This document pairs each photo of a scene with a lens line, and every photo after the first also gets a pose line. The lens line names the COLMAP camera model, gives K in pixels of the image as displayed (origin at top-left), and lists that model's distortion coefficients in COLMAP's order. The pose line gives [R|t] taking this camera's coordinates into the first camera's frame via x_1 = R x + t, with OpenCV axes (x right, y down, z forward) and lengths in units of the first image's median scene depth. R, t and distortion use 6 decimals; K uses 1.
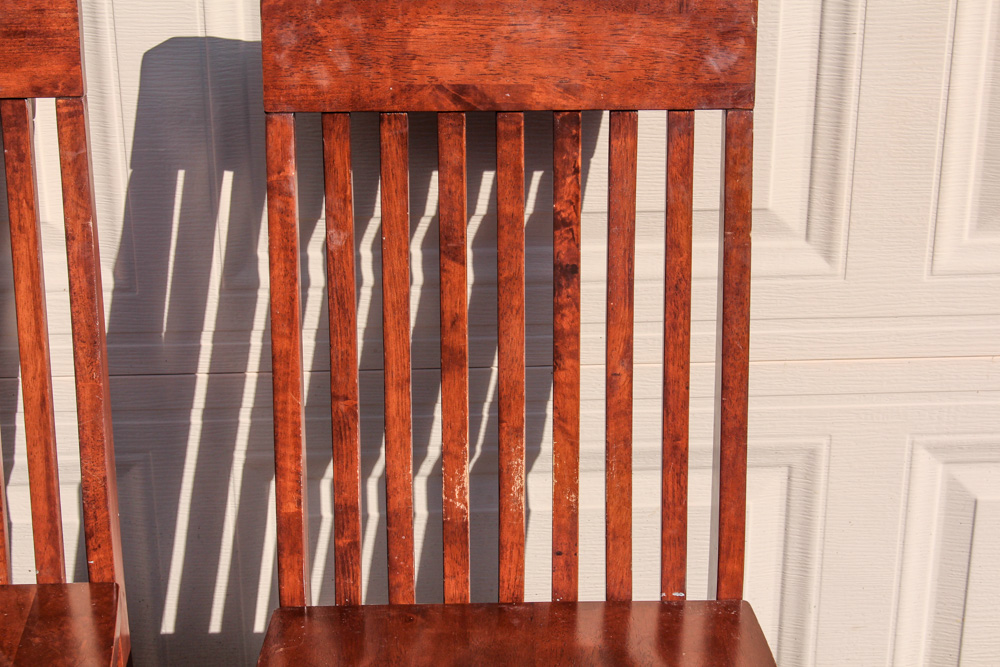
lens RADIAL K [[2133.1, 0, 493.7], [0, 2133.1, 334.6], [0, 0, 1]] dist [0.026612, 0.000000]
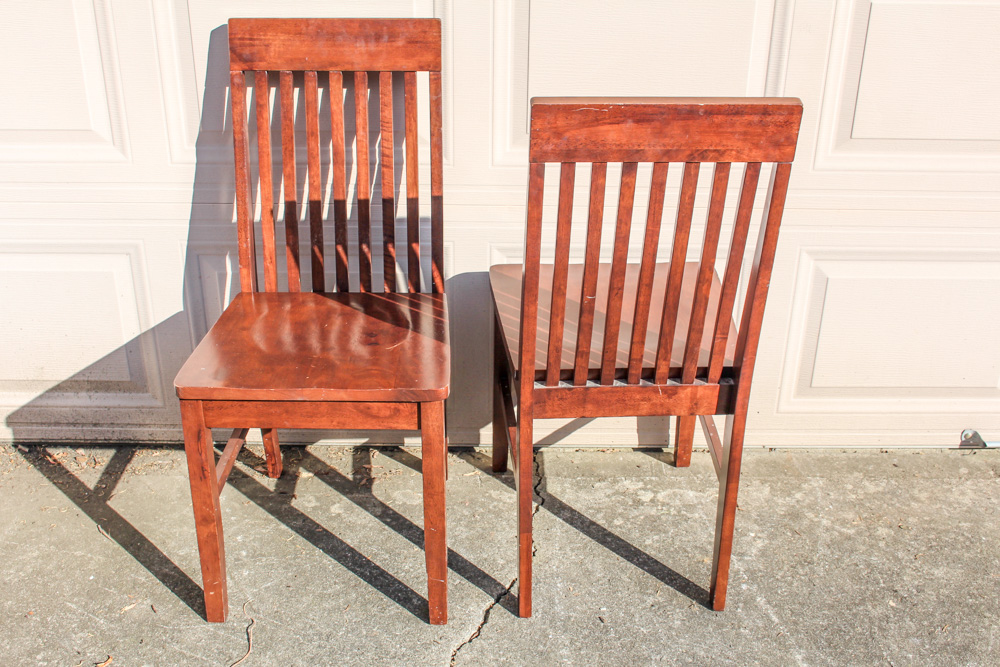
lens RADIAL K [[1162.7, 0, 491.9], [0, 1162.7, 338.0], [0, 0, 1]] dist [-0.087215, 0.000000]
pose [[0.999029, 0.031339, -0.030976, -0.091770], [-0.029973, 0.998598, 0.043621, 0.113147], [0.032300, -0.042650, 0.998568, -0.223371]]
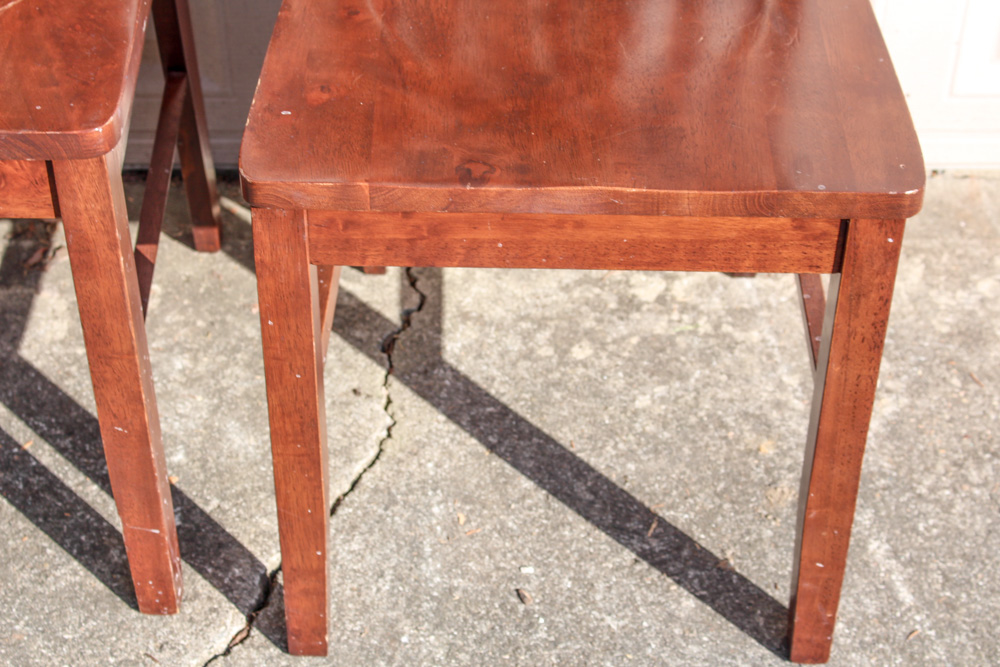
lens RADIAL K [[2042.0, 0, 498.3], [0, 2042.0, 340.4], [0, 0, 1]] dist [0.008498, 0.000000]
pose [[0.998985, 0.032939, -0.030733, 0.009275], [-0.022011, 0.952111, 0.304959, 0.044016], [0.039306, -0.303973, 0.951869, 0.083434]]
